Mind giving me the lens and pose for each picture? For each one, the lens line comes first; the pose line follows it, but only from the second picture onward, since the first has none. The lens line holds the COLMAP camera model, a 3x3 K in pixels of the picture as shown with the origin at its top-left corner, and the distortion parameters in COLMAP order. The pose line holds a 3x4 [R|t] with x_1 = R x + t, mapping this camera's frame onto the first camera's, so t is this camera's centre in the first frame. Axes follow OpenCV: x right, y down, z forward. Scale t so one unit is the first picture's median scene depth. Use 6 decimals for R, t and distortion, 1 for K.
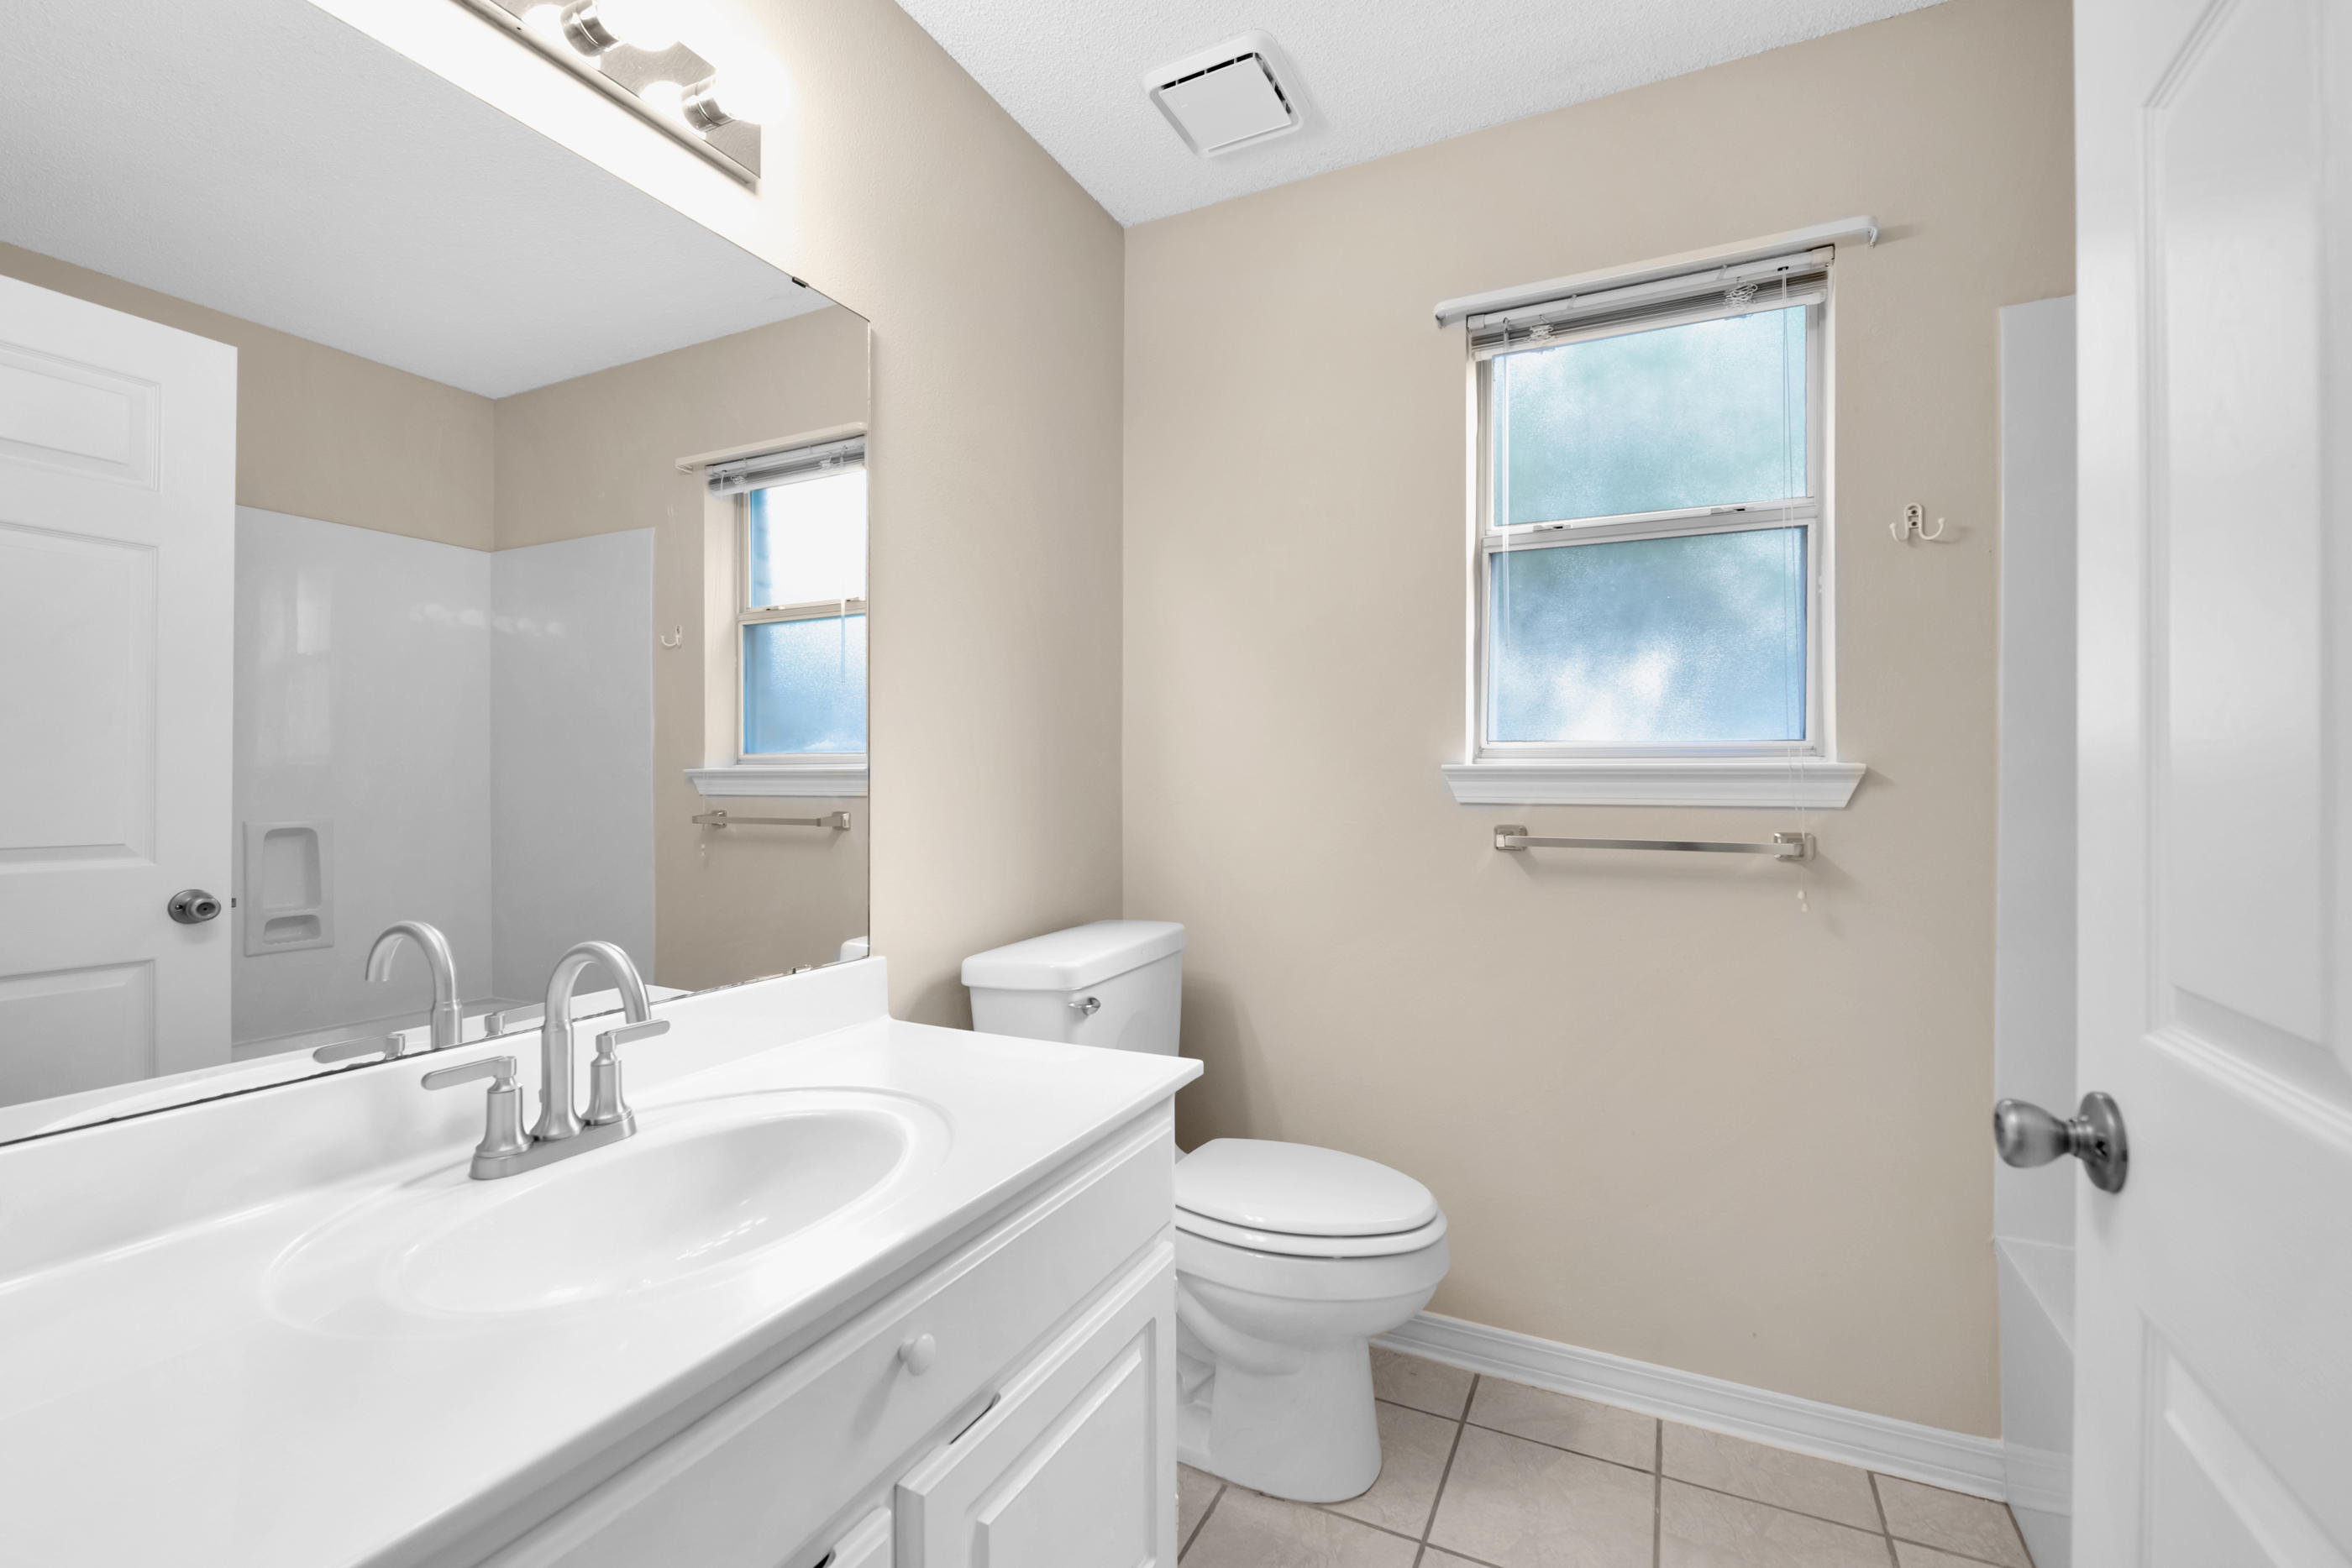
lens RADIAL K [[957.4, 0, 1261.9], [0, 957.4, 782.1], [0, 0, 1]] dist [-0.003930, -0.001468]
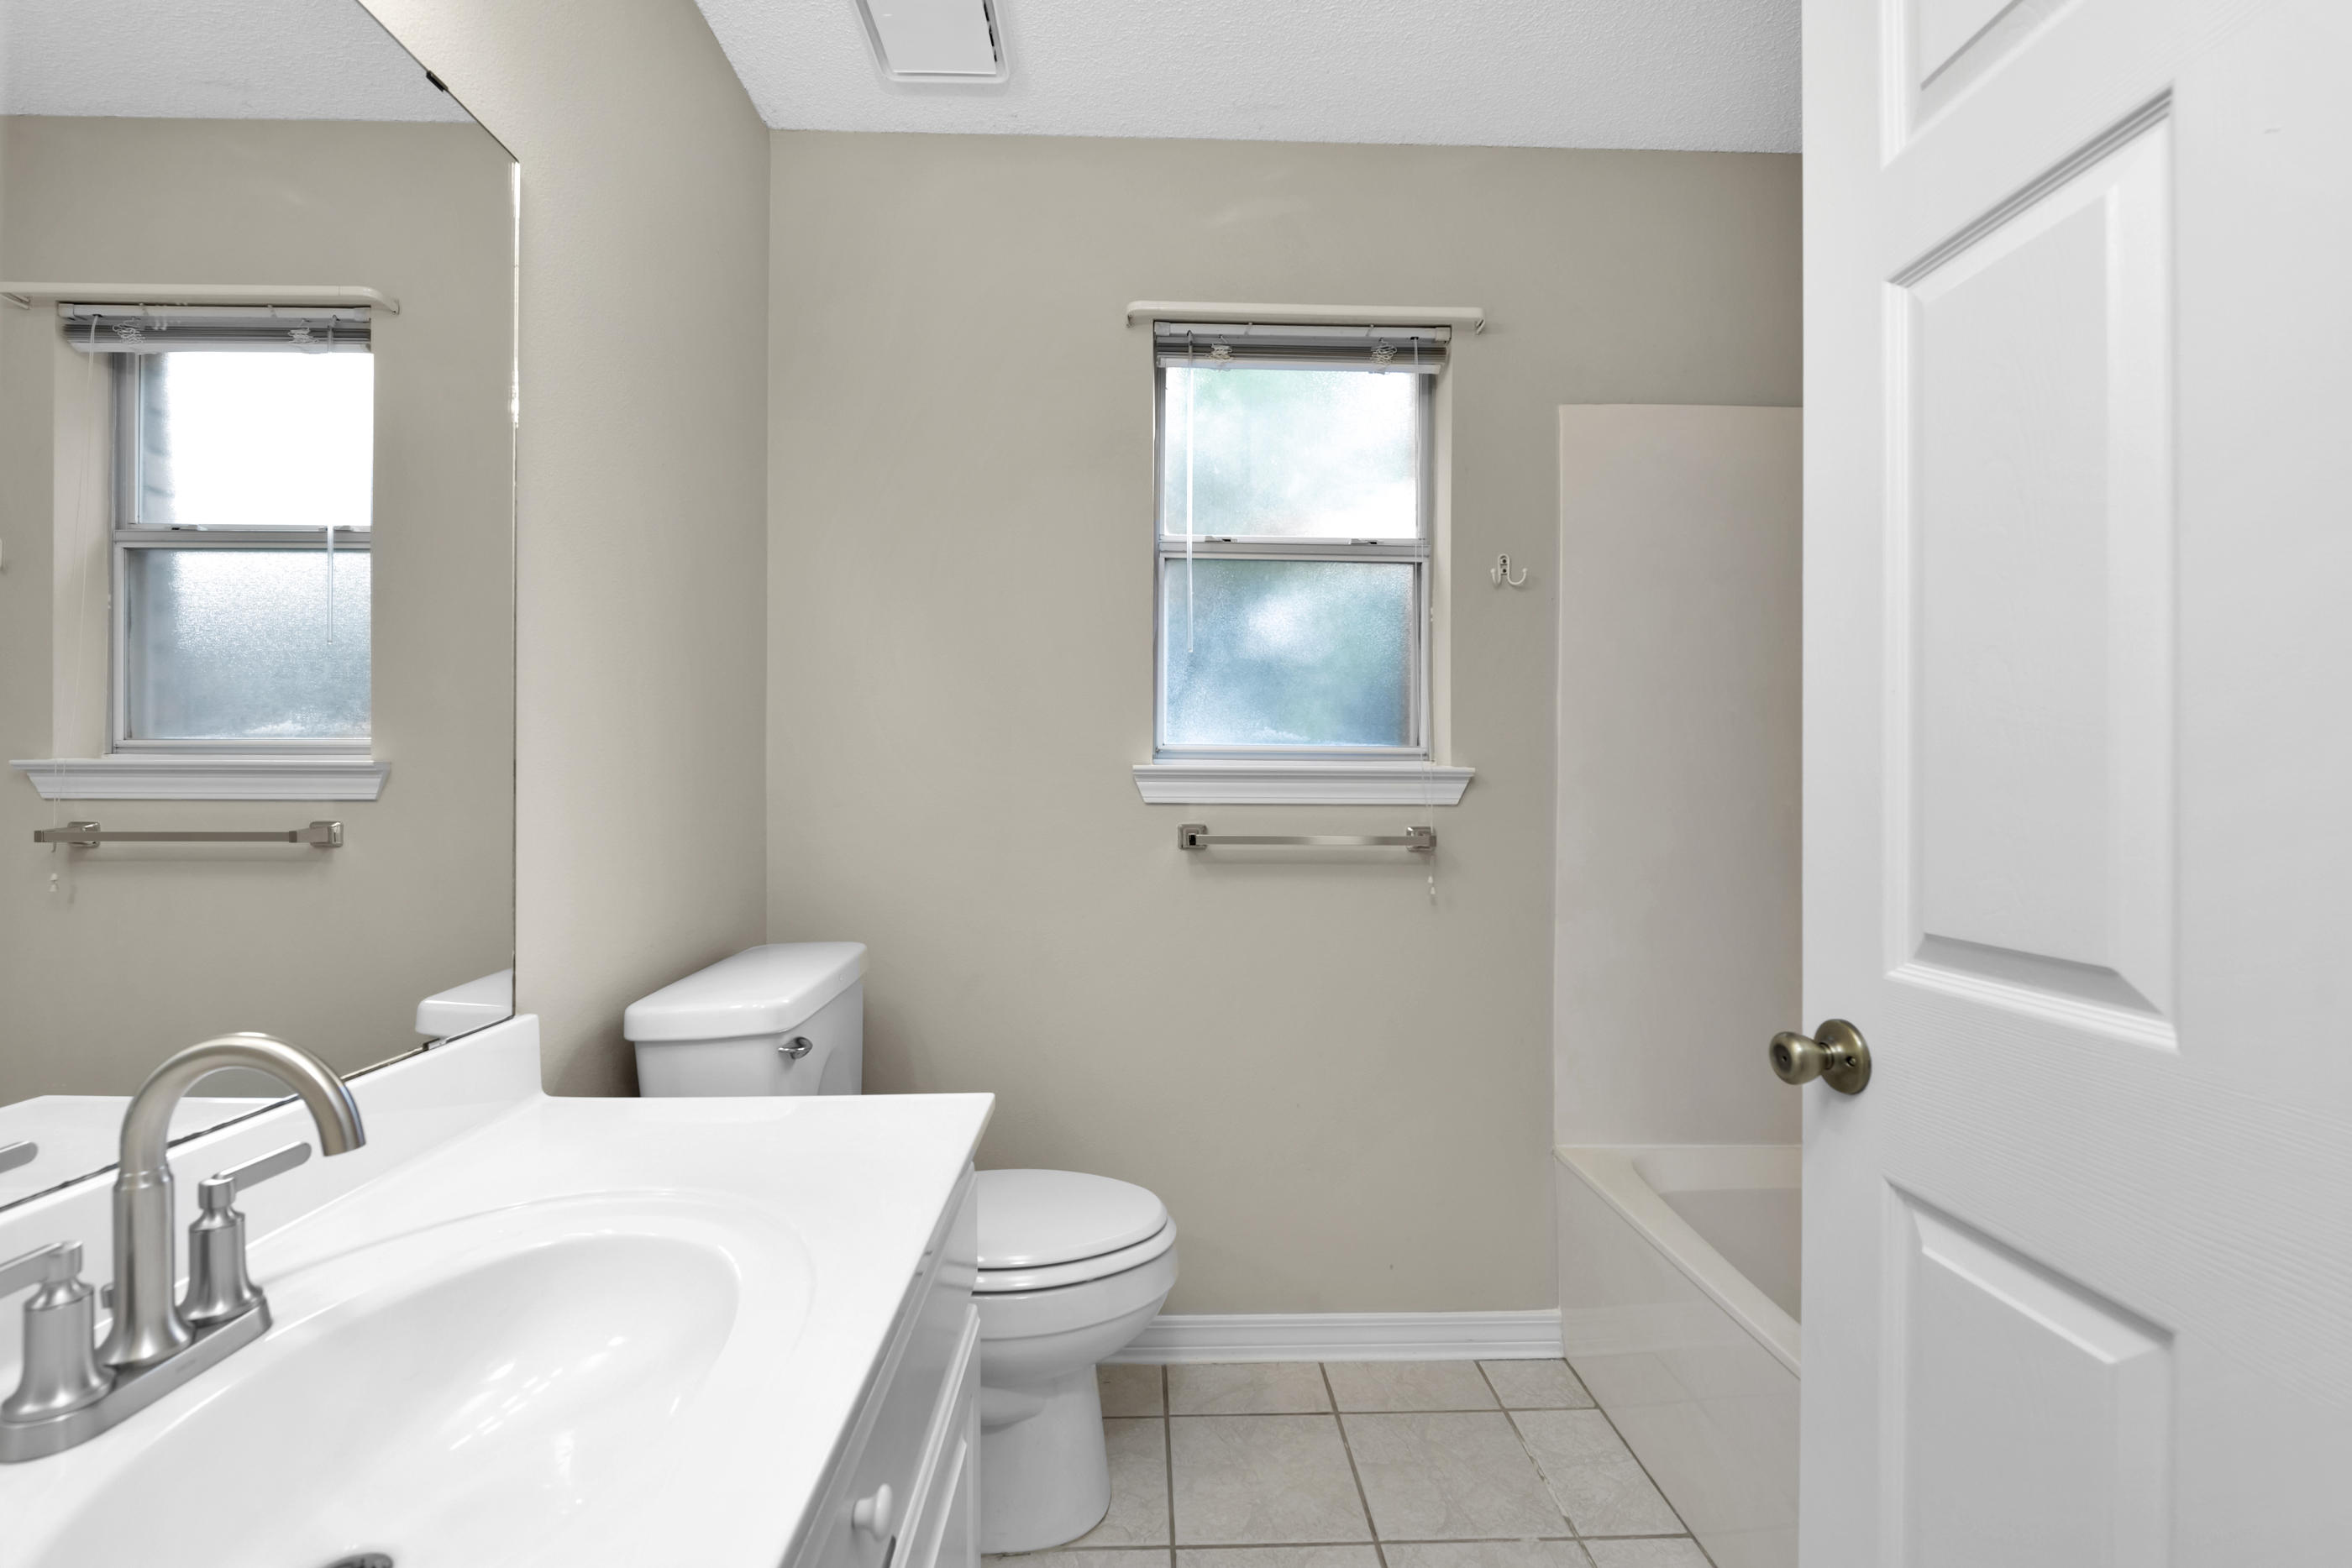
lens RADIAL K [[957.4, 0, 1181.2], [0, 957.4, 782.1], [0, 0, 1]] dist [-0.003930, -0.001468]
pose [[0.898365, 0.002525, 0.439242, -0.213200], [-0.003056, 0.999995, 0.000500, -0.000893], [-0.439239, -0.001791, 0.898369, 0.084354]]
